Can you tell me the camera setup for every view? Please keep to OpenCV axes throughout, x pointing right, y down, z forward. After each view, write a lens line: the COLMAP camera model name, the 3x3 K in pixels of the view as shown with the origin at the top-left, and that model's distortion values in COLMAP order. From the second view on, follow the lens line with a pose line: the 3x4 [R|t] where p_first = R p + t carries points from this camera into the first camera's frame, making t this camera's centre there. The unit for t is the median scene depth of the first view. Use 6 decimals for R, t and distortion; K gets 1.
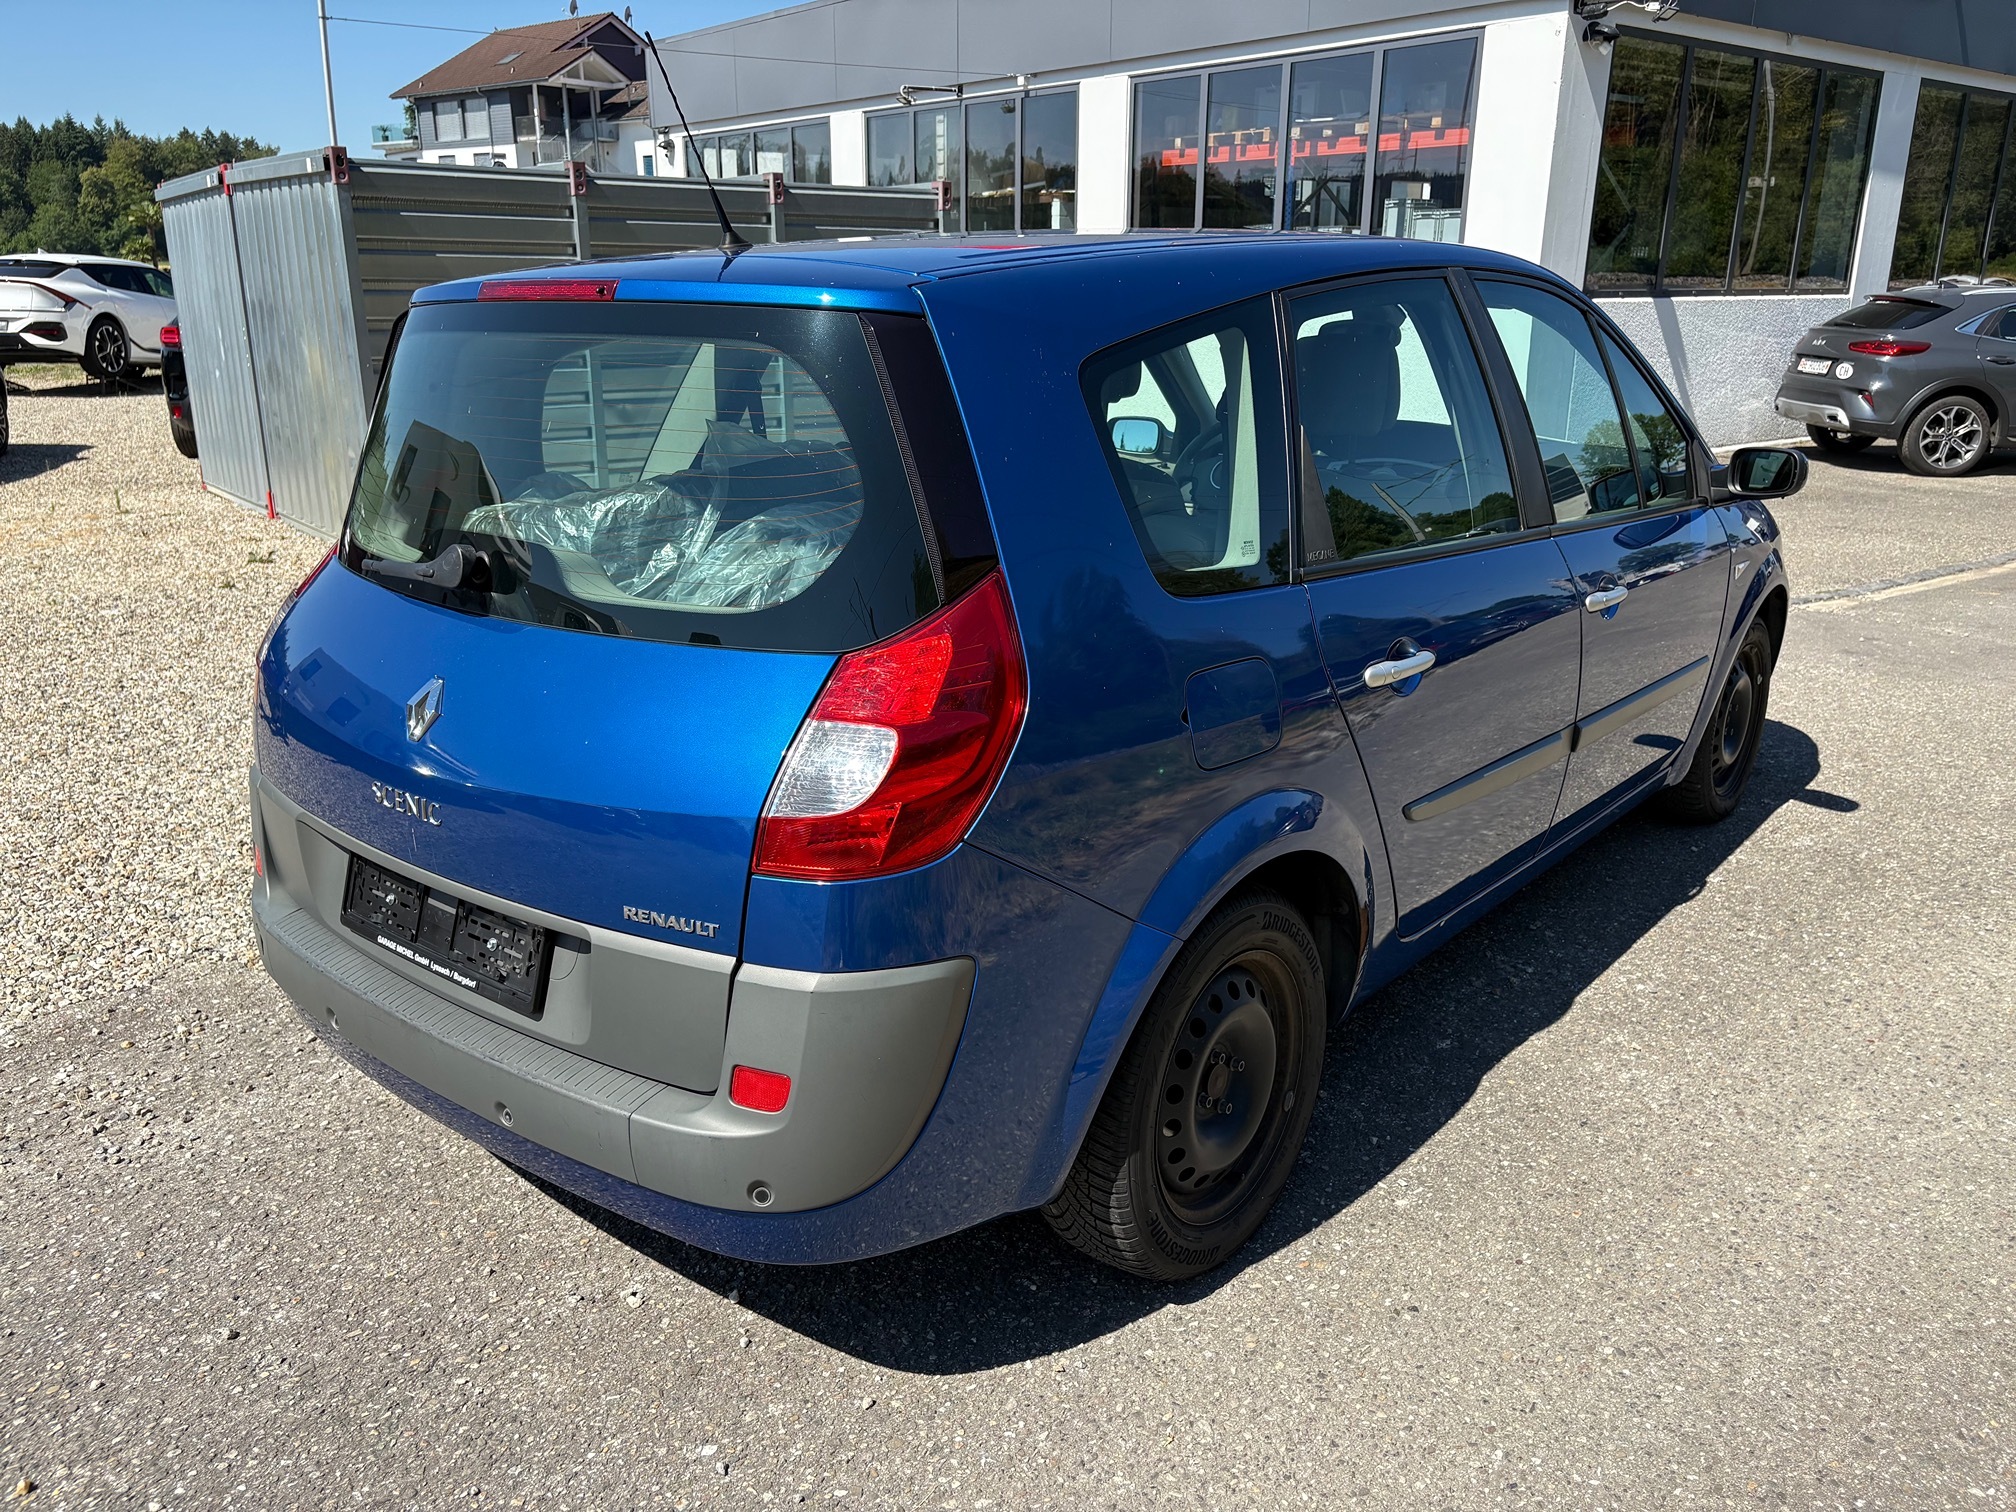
lens RADIAL K [[1518.5, 0, 1008.0], [0, 1518.5, 756.0], [0, 0, 1]] dist [0.006068, 0.000665]
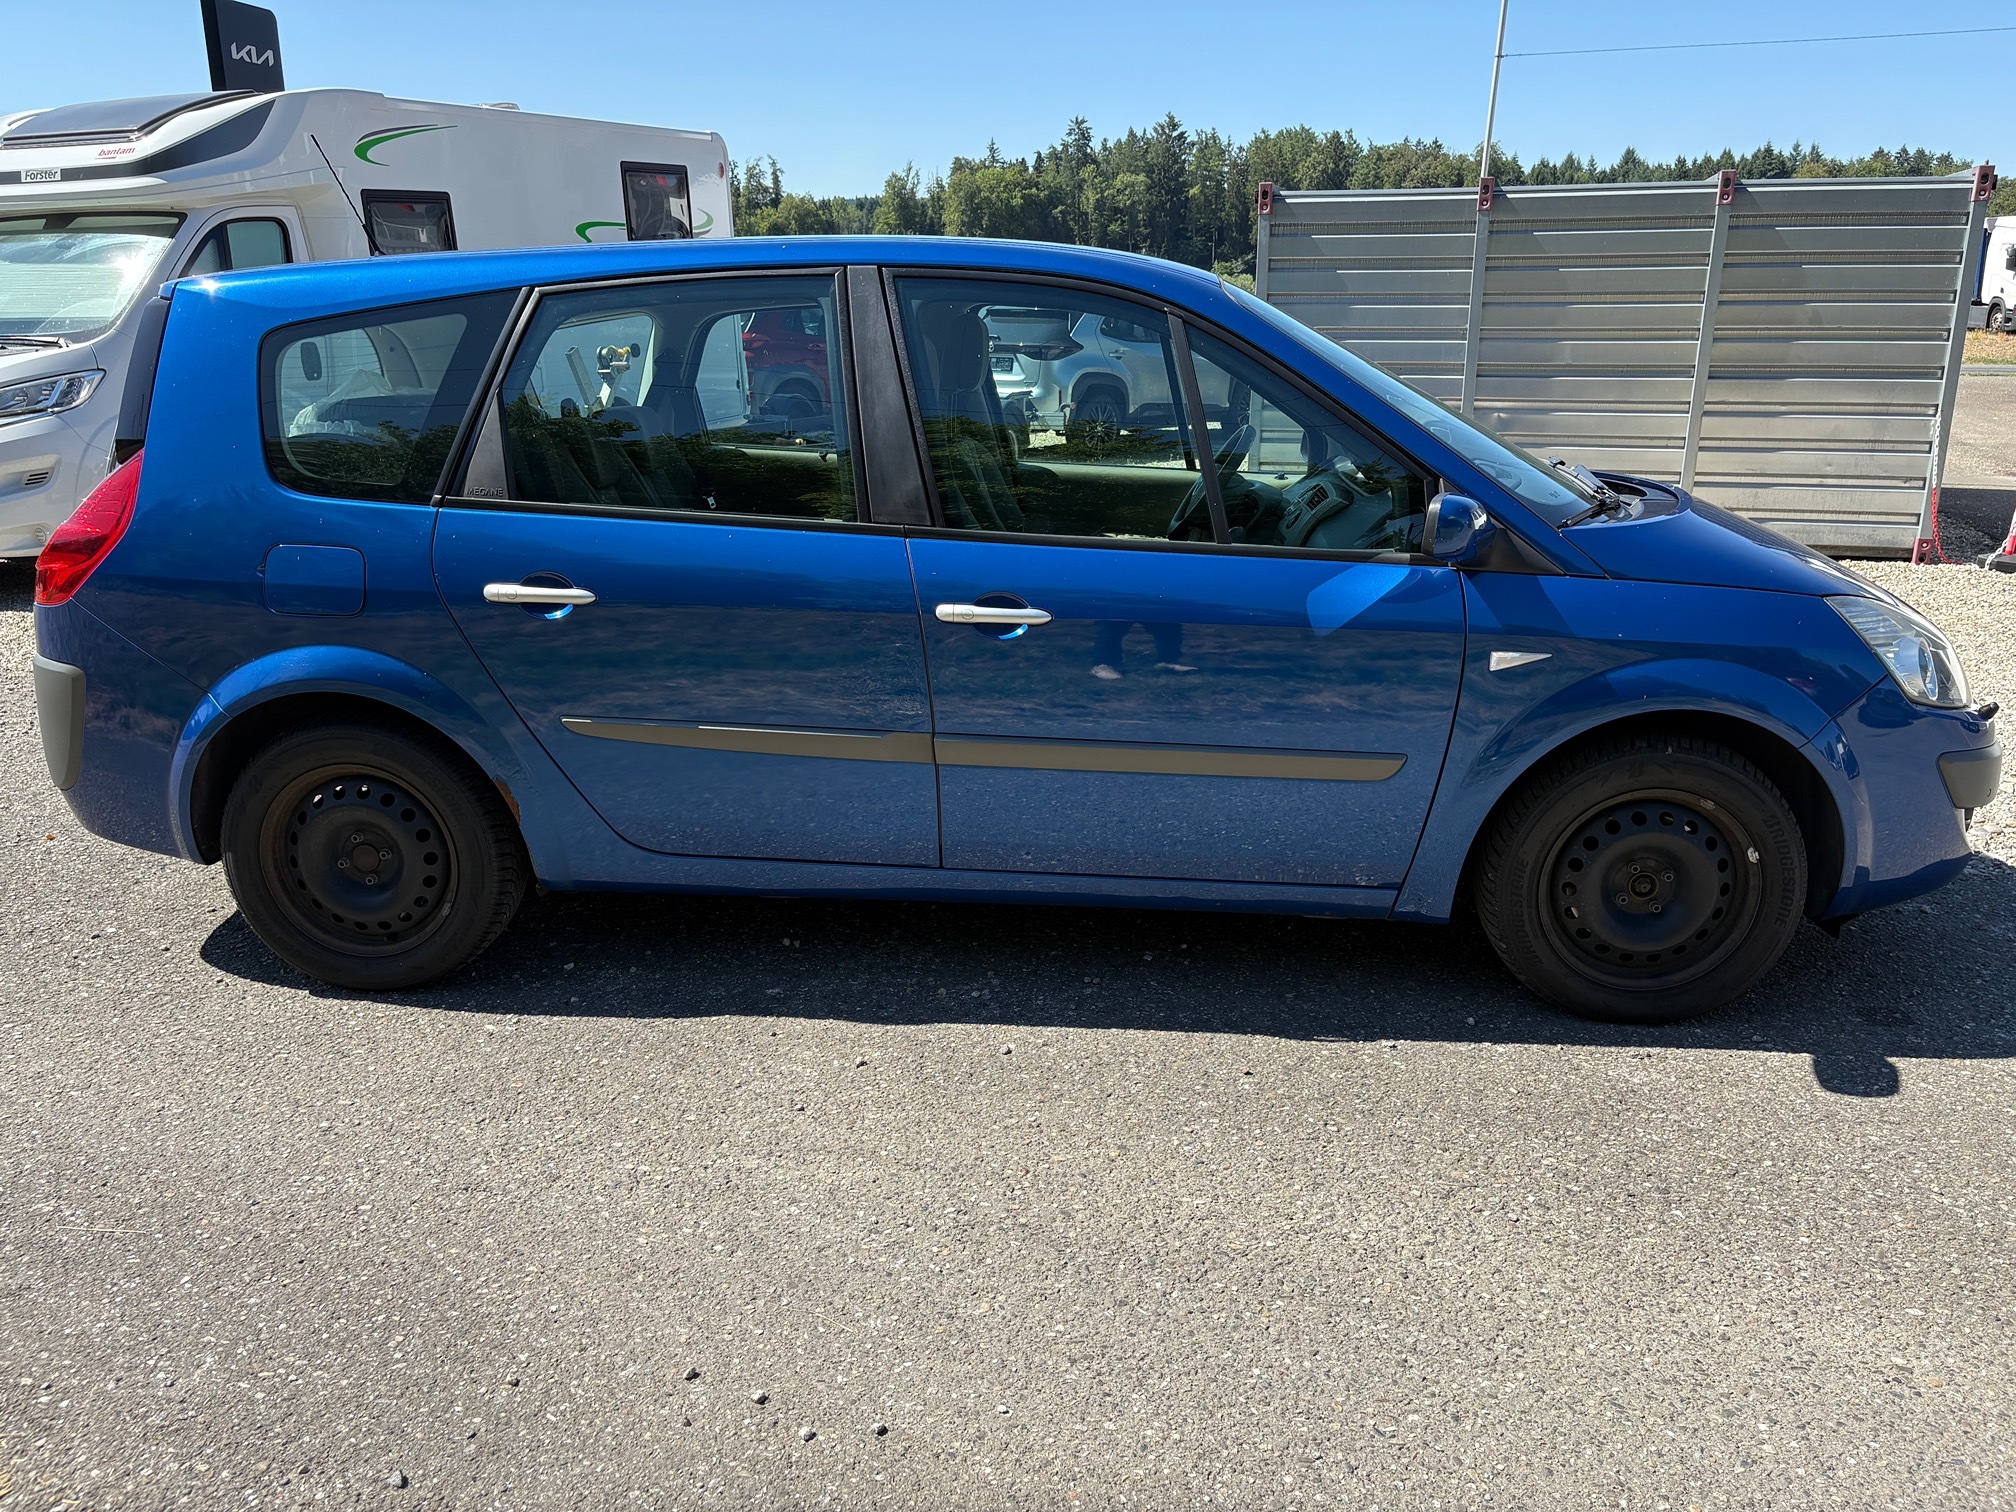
lens RADIAL K [[1559.1, 0, 1001.3], [0, 1559.1, 731.4], [0, 0, 1]] dist [0.005998, -0.054526]
pose [[0.577677, 0.209824, -0.788836, 0.889928], [-0.234917, 0.968247, 0.085512, -0.088571], [0.781731, 0.135913, 0.608625, 0.324443]]
